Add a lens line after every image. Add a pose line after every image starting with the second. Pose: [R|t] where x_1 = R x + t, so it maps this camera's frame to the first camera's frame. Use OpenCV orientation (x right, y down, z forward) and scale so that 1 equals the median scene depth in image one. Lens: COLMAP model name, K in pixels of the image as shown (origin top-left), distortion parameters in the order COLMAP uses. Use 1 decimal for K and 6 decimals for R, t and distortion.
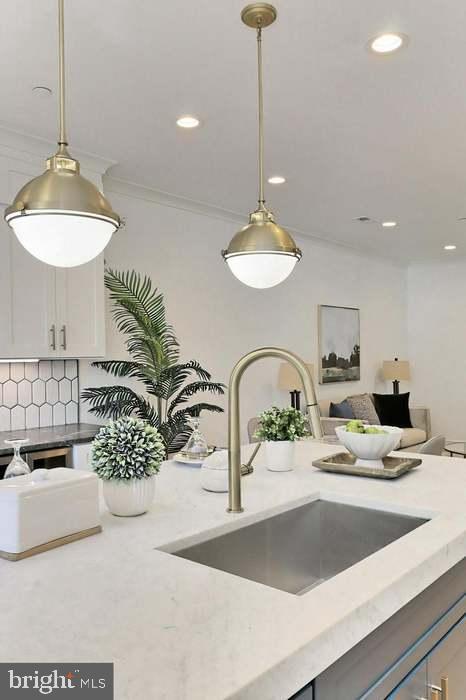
lens RADIAL K [[418.0, 0, 236.0], [0, 418.0, 374.6], [0, 0, 1]] dist [0.001603, 0.000814]
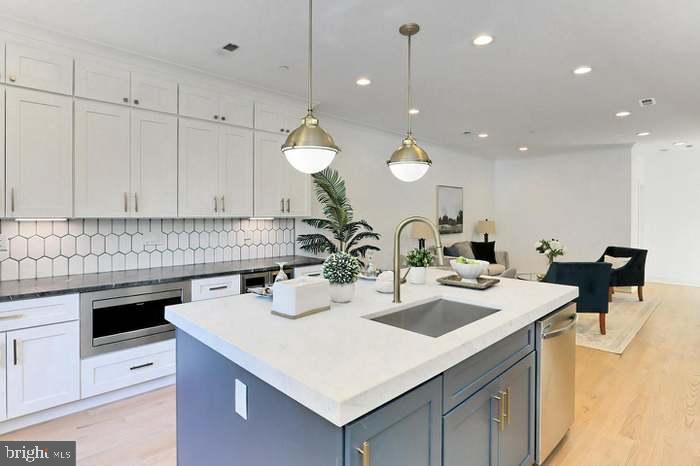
lens RADIAL K [[320.0, 0, 338.5], [0, 320.0, 221.8], [0, 0, 1]] dist [0.002295, 0.000717]
pose [[0.997233, 0.016390, -0.072514, -0.135930], [-0.016777, 0.999848, -0.004733, -0.022935], [0.072426, 0.005937, 0.997356, -0.386954]]
